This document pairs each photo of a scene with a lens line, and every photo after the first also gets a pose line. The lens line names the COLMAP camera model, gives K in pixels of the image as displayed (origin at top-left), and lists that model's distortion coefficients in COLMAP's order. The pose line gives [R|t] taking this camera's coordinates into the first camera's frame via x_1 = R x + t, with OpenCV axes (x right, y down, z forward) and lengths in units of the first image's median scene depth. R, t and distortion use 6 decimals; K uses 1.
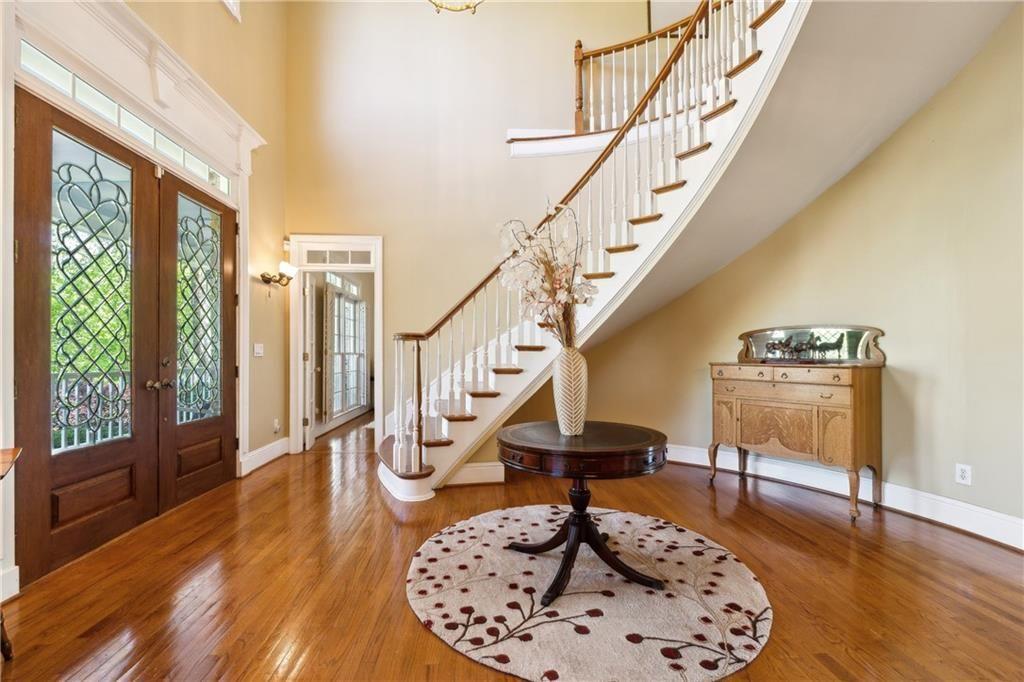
lens RADIAL K [[437.0, 0, 508.6], [0, 437.0, 345.5], [0, 0, 1]] dist [-0.003463, -0.001328]
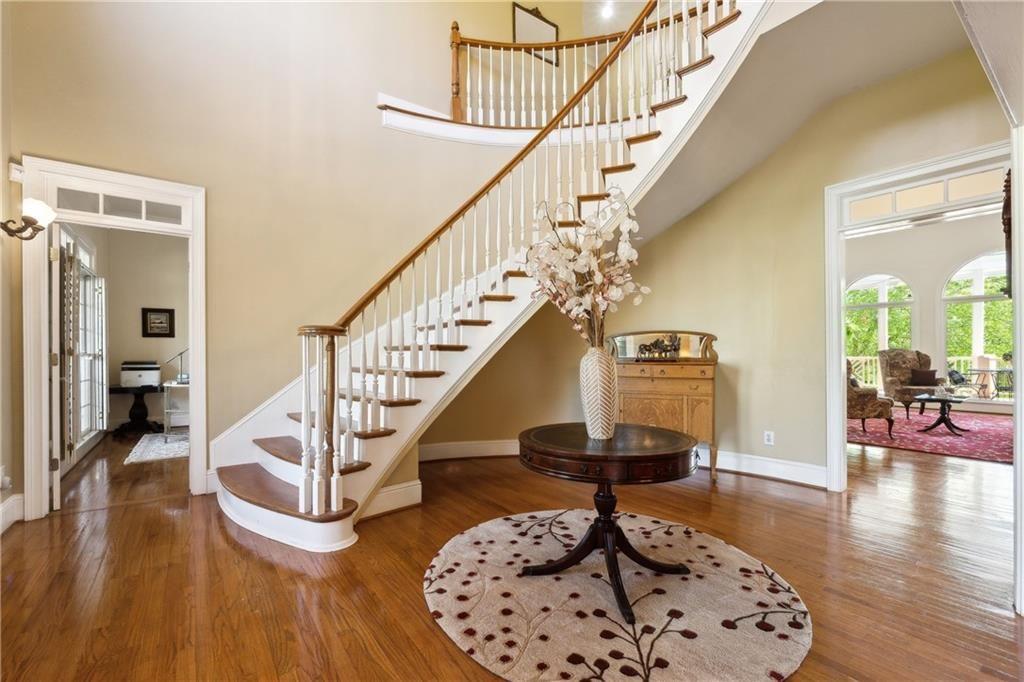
lens RADIAL K [[437.0, 0, 508.5], [0, 437.0, 349.8], [0, 0, 1]] dist [-0.003463, -0.001328]
pose [[0.845367, 0.003919, 0.534172, -0.411222], [-0.008691, 0.999942, 0.006417, 0.004065], [-0.534116, -0.010067, 0.845351, 0.228969]]
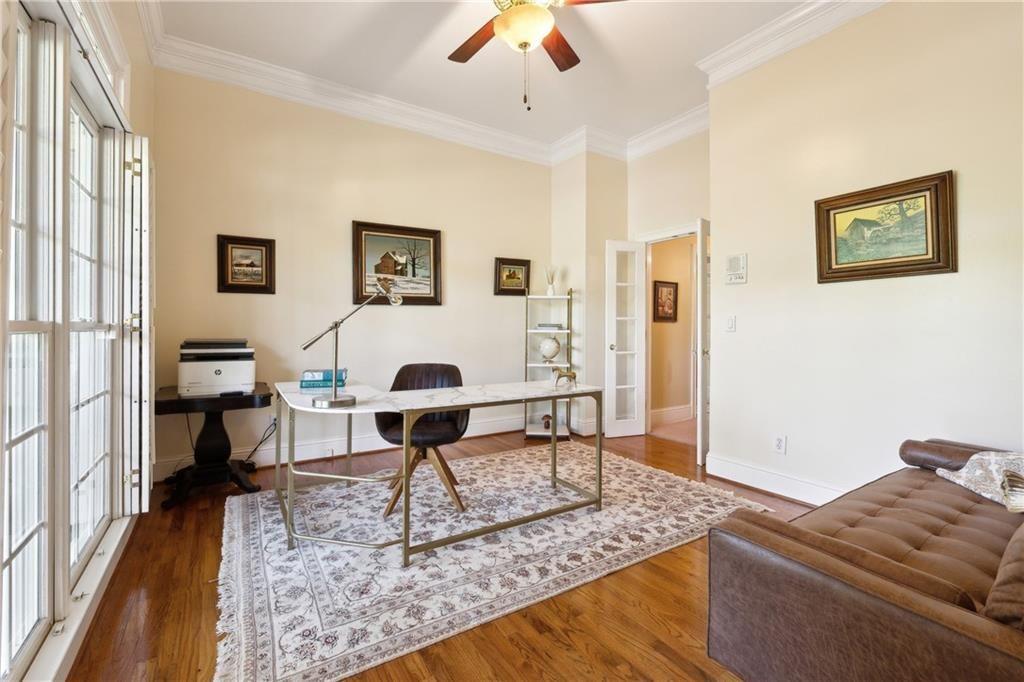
lens RADIAL K [[437.0, 0, 505.1], [0, 437.0, 321.7], [0, 0, 1]] dist [-0.003463, -0.001328]
pose [[0.876260, 0.012461, 0.481677, -0.683056], [-0.016388, 0.999858, 0.003946, 0.028839], [-0.481559, -0.011351, 0.876340, 1.694465]]
